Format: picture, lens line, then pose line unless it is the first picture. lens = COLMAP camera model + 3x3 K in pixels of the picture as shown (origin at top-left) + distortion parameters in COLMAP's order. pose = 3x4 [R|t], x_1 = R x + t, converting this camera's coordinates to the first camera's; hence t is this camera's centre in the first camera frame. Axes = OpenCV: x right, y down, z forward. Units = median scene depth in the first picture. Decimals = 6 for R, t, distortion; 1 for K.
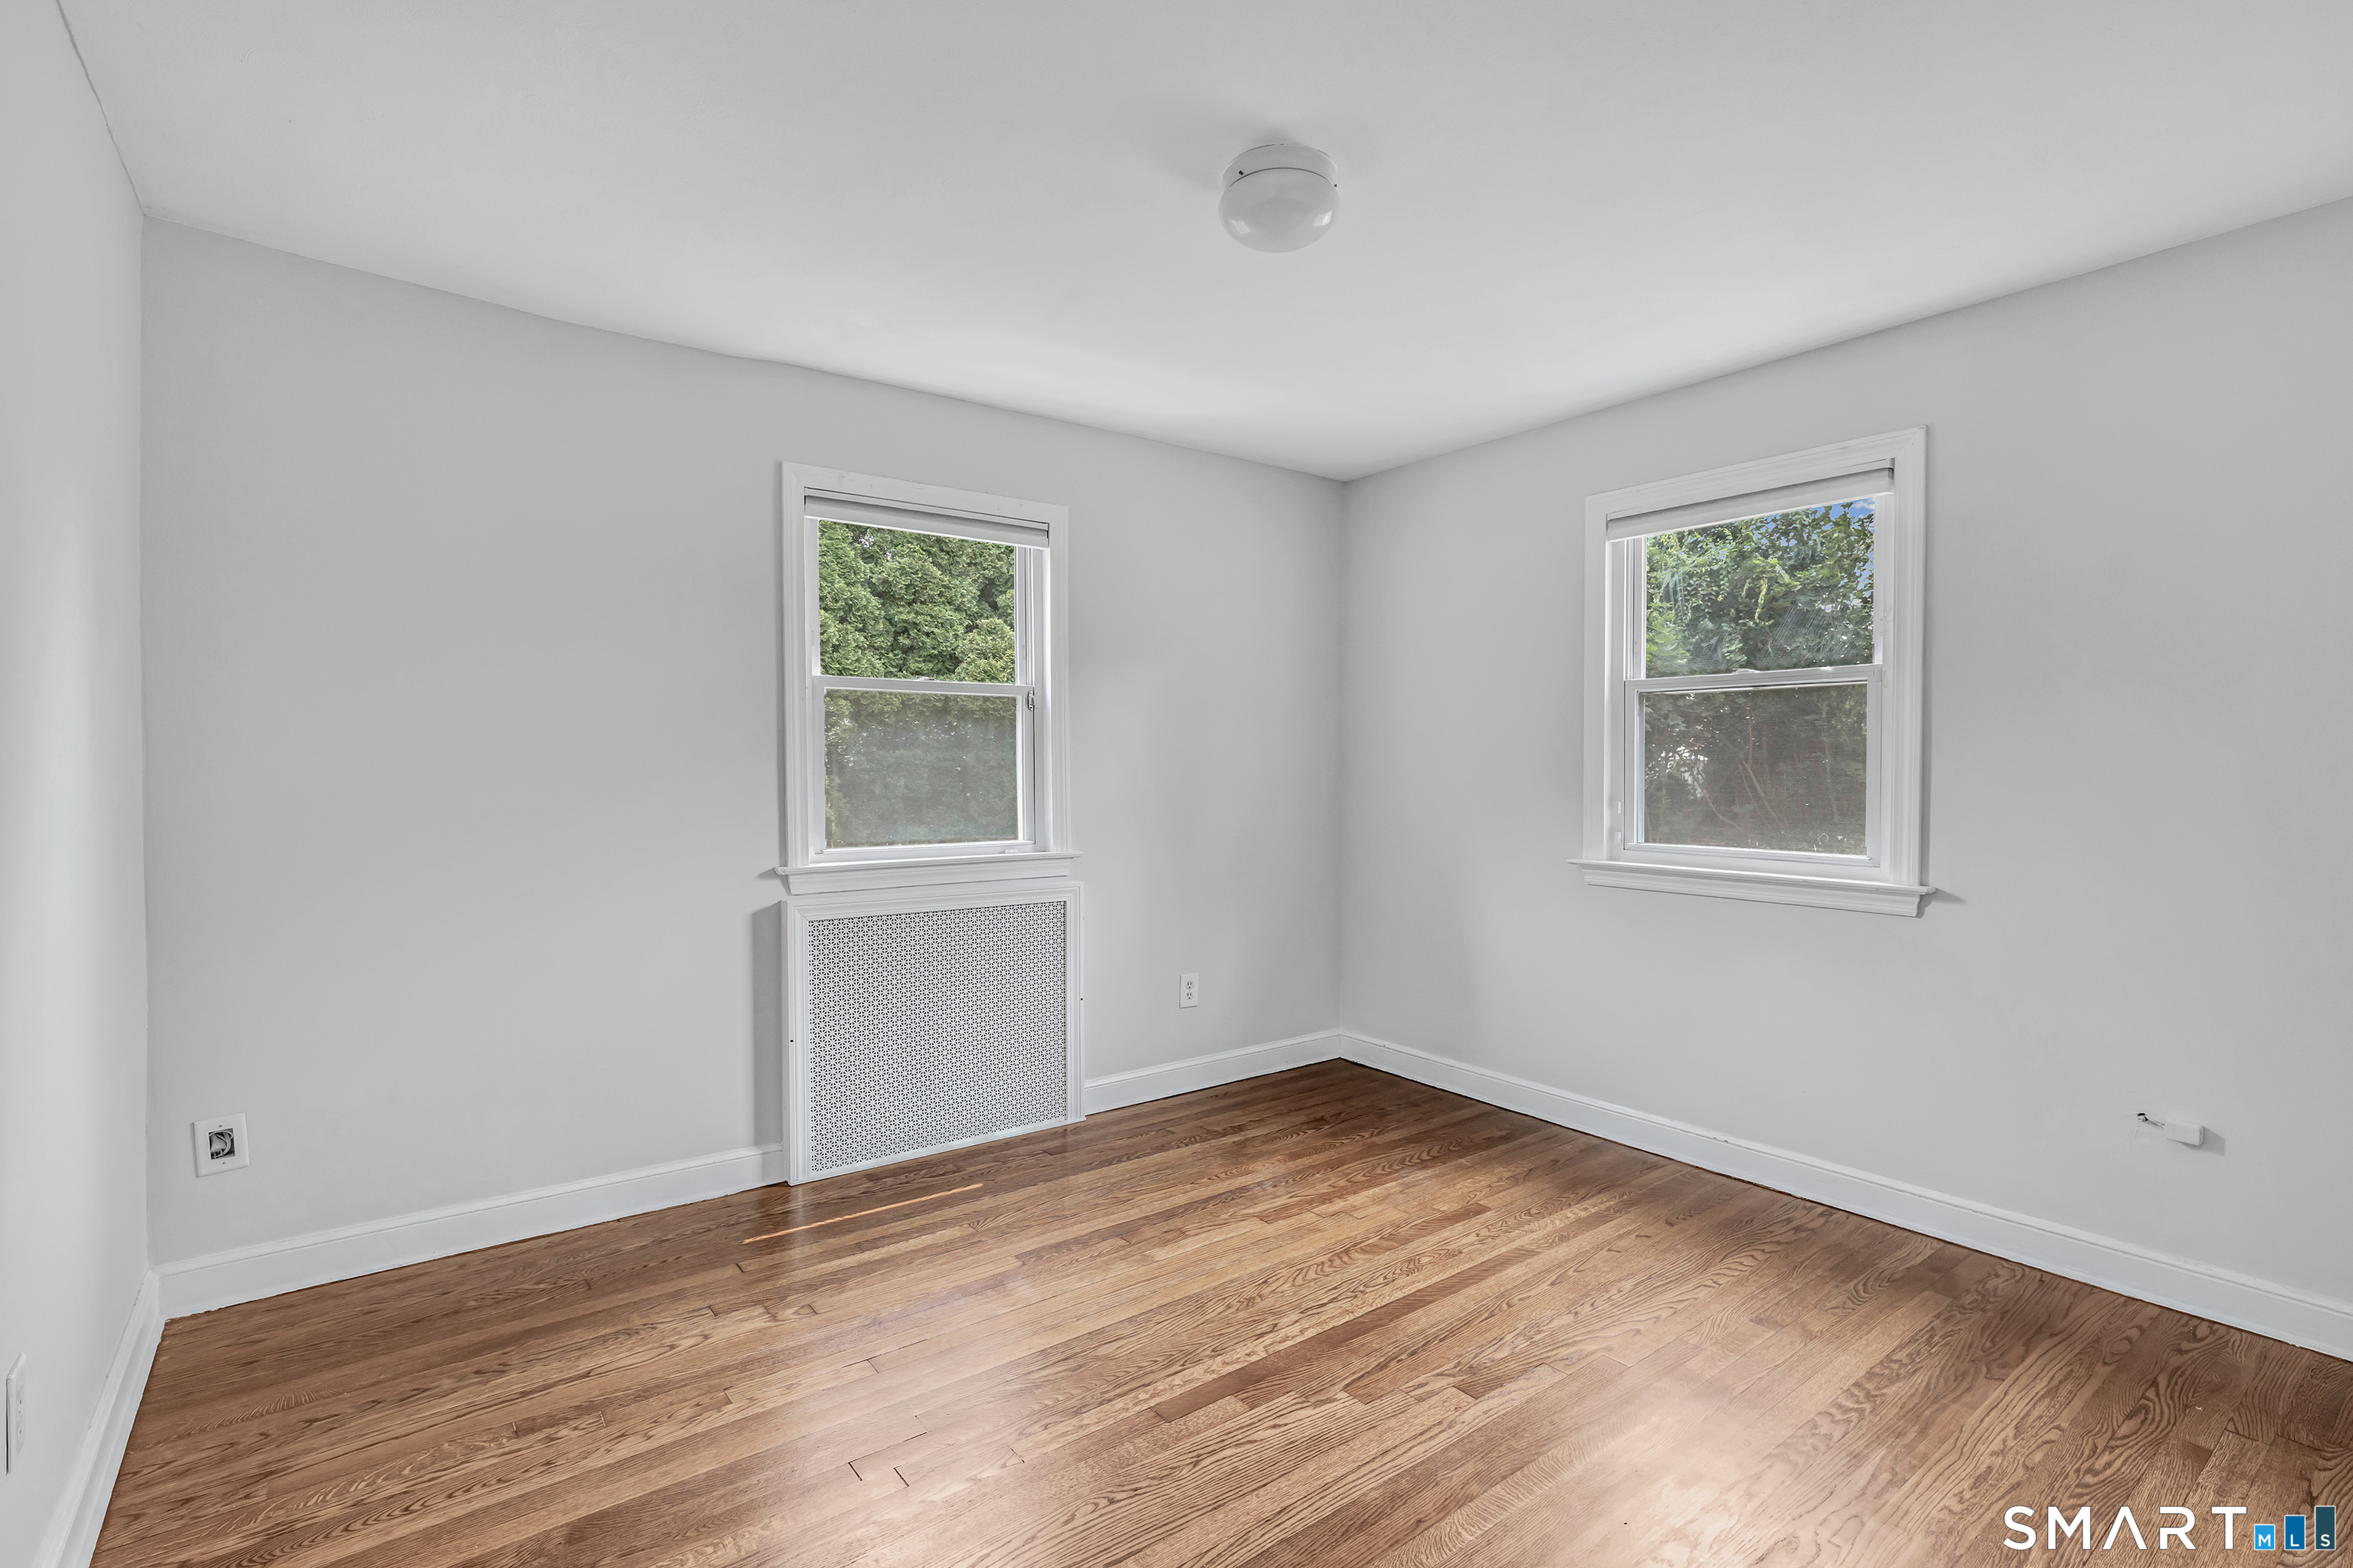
lens RADIAL K [[1076.1, 0, 1177.7], [0, 1076.1, 776.9], [0, 0, 1]] dist [-0.000081, 0.000245]
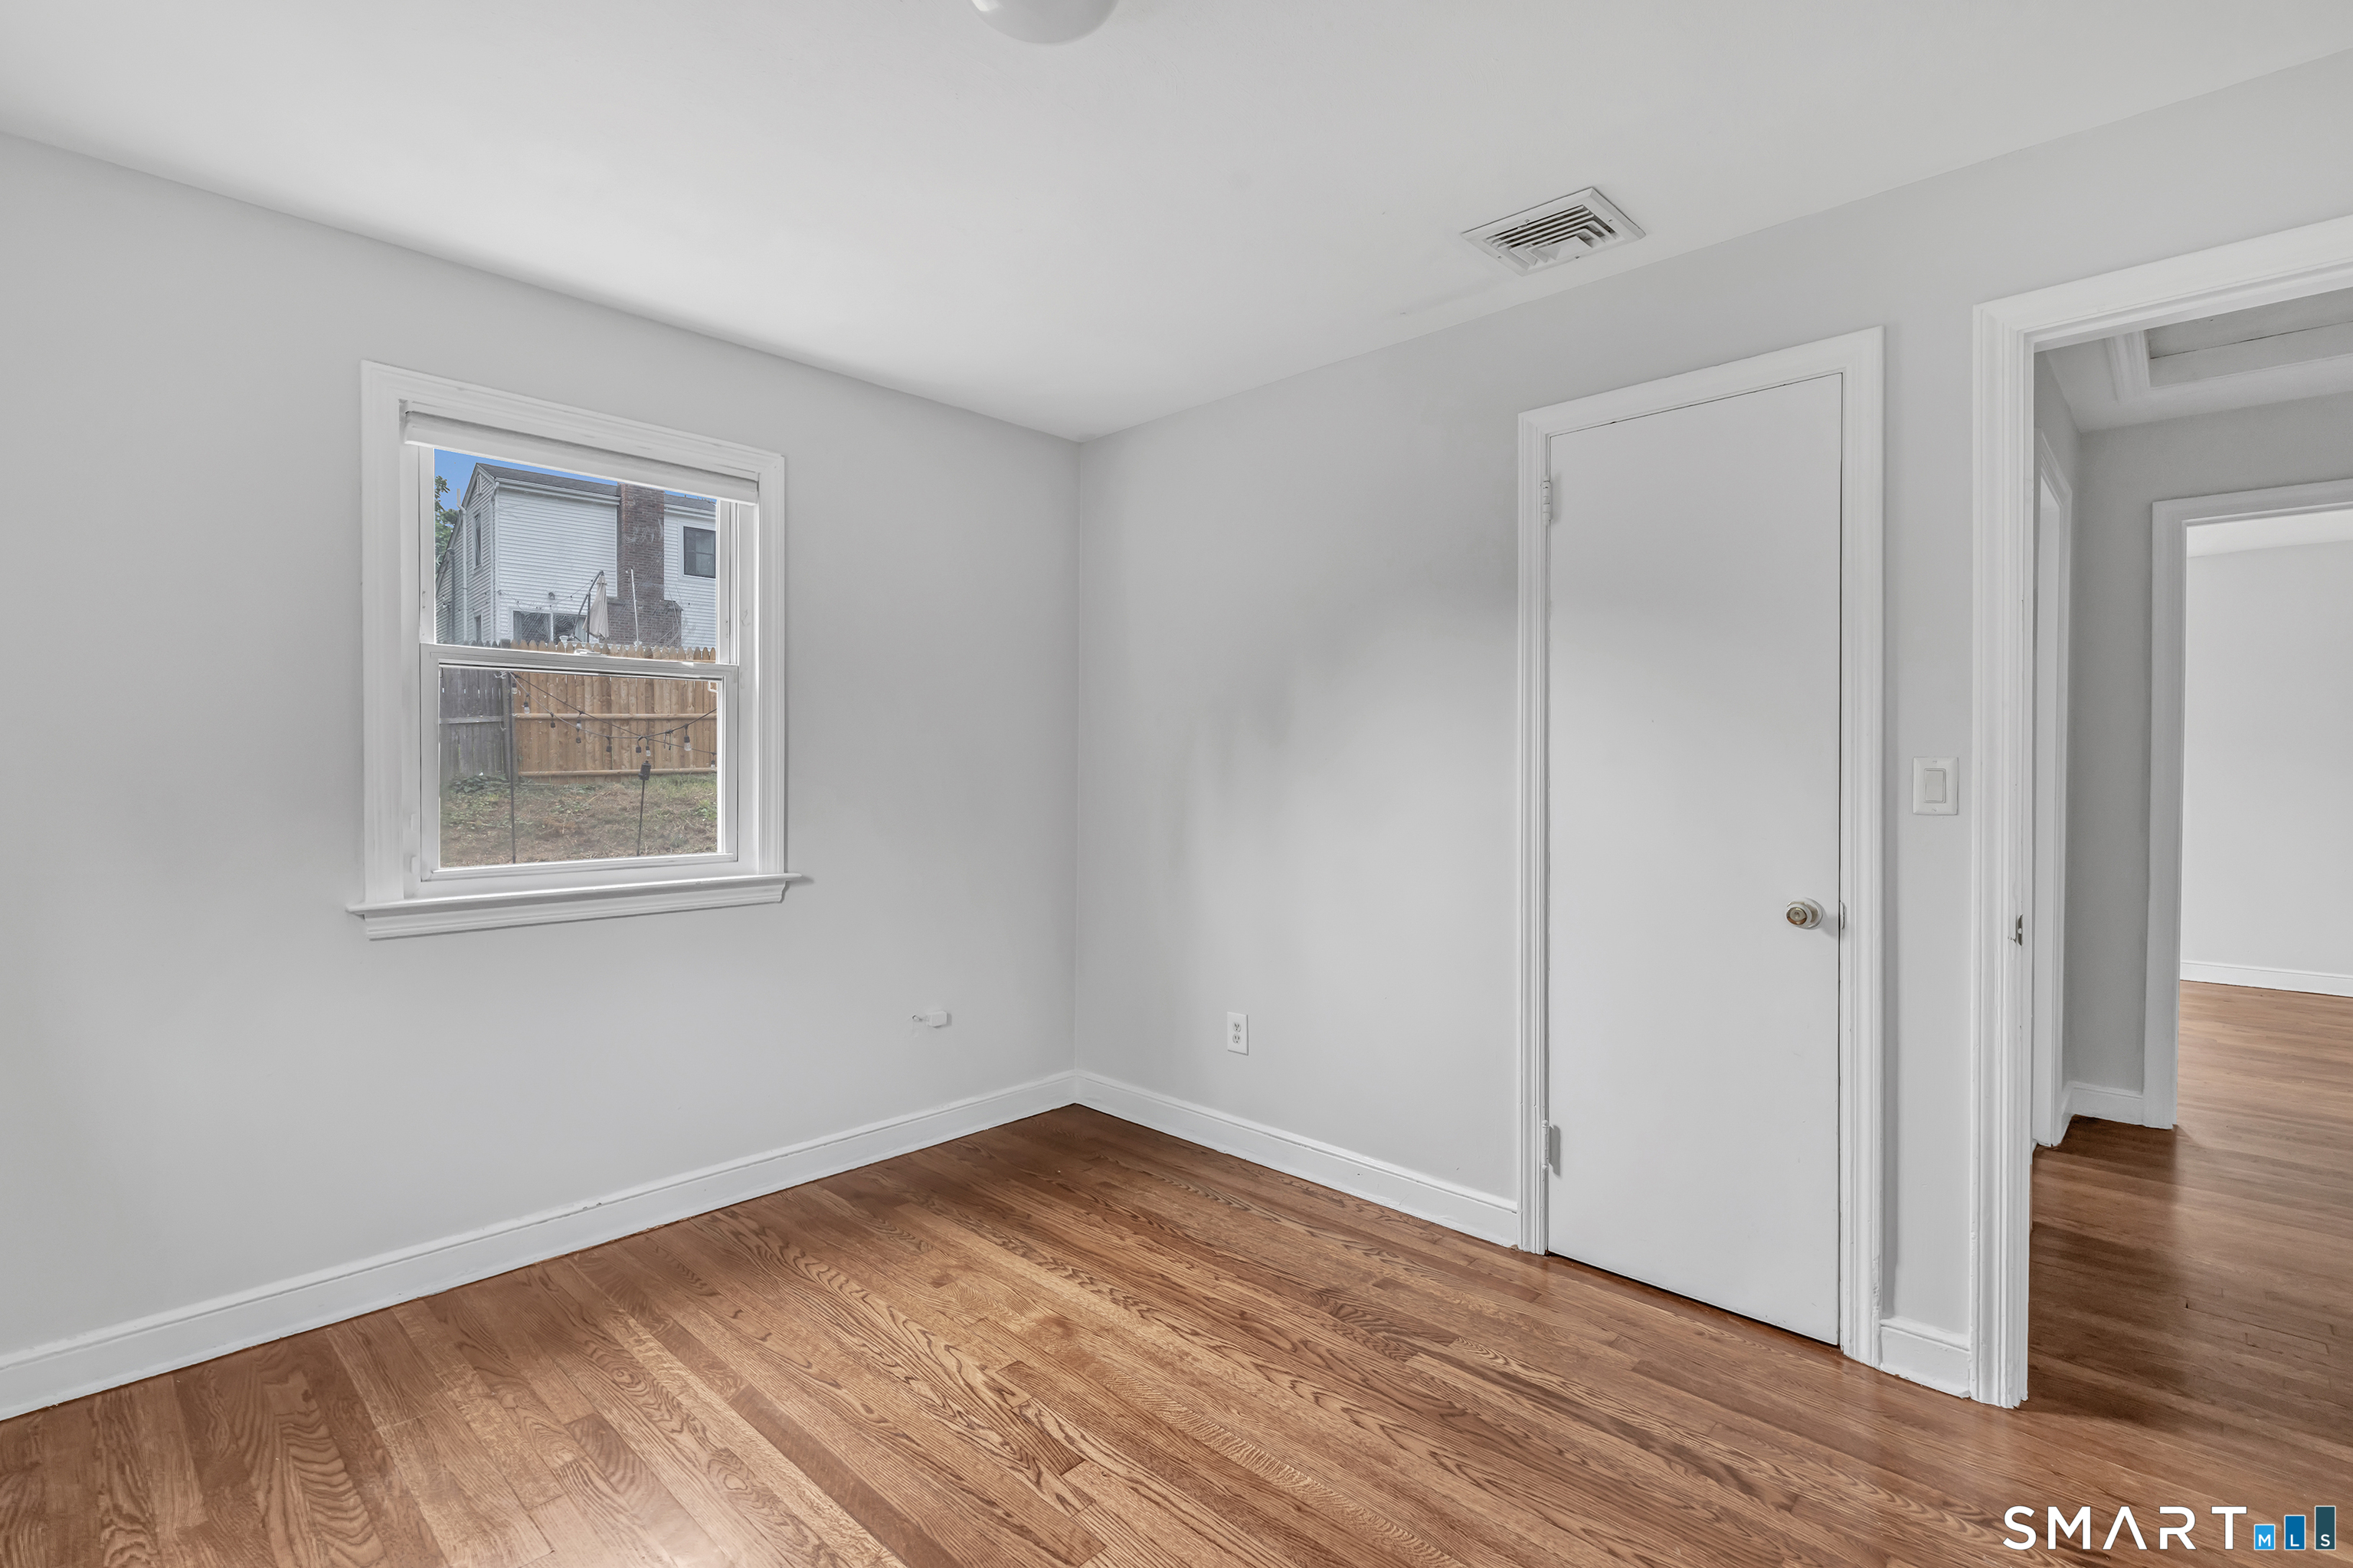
lens RADIAL K [[1076.1, 0, 1177.7], [0, 1076.1, 776.9], [0, 0, 1]] dist [-0.000081, 0.000245]
pose [[-0.159343, -0.007064, 0.987198, -0.451004], [0.011305, 0.999896, 0.008980, -0.002422], [-0.987159, 0.012591, -0.159246, 0.765791]]
